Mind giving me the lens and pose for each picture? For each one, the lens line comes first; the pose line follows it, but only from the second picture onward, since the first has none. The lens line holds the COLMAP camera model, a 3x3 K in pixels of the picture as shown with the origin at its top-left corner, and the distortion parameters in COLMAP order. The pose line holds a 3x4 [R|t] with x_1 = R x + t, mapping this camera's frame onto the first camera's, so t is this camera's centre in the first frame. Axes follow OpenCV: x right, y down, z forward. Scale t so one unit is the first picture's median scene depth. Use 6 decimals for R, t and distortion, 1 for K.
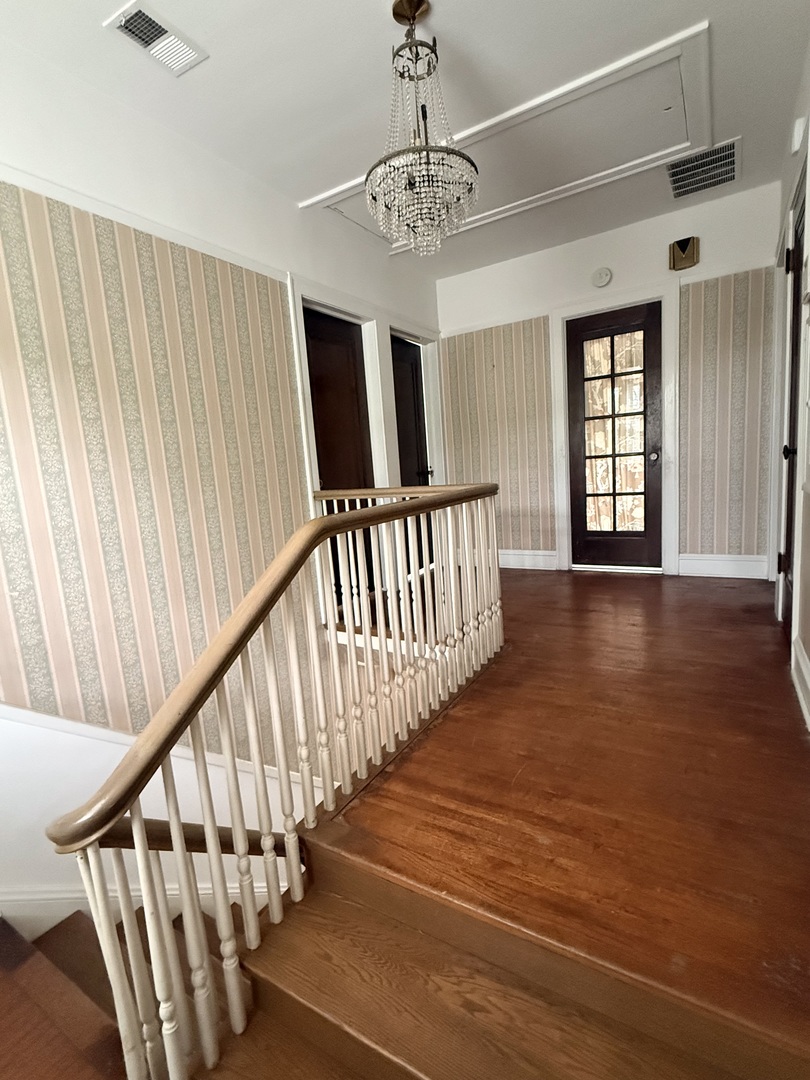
lens RADIAL K [[510.2, 0, 405.0], [0, 510.2, 540.0], [0, 0, 1]] dist [0.001856, 0.000166]
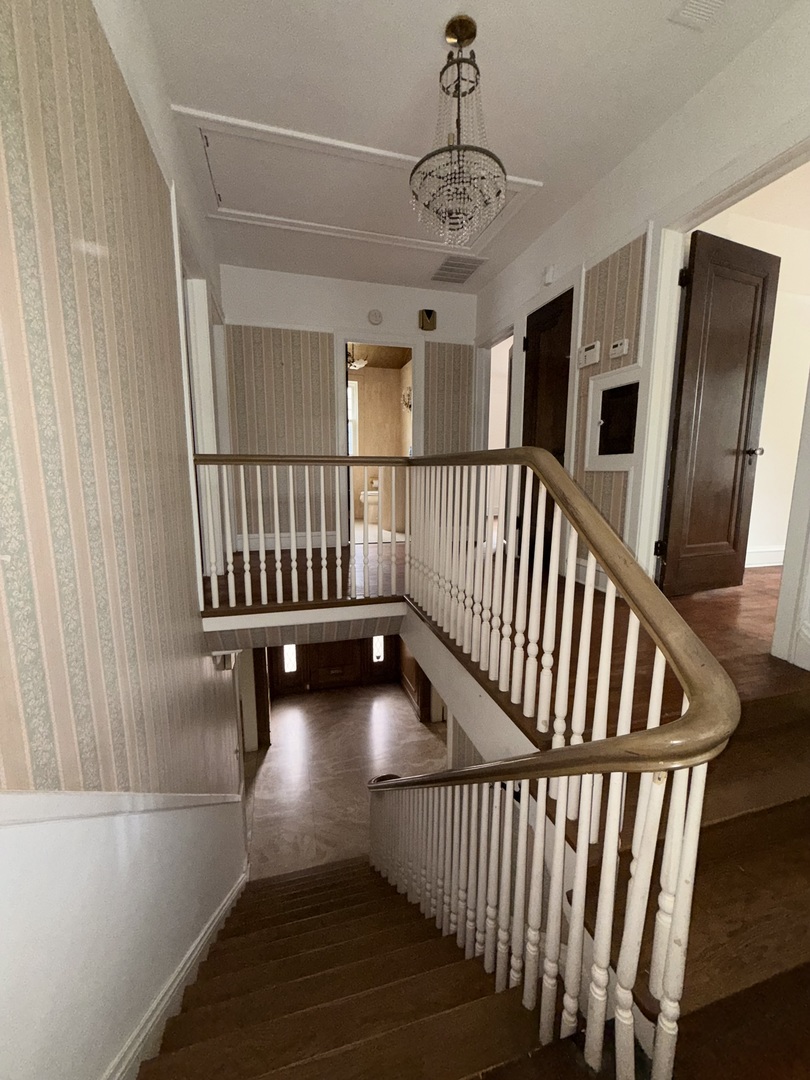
lens RADIAL K [[431.5, 0, 405.0], [0, 431.5, 540.0], [0, 0, 1]] dist [-0.000513, 0.000730]
pose [[0.671279, -0.043323, 0.739937, -0.482914], [0.058915, 0.998251, 0.005000, 0.064786], [-0.738859, 0.040237, 0.672657, 0.265415]]
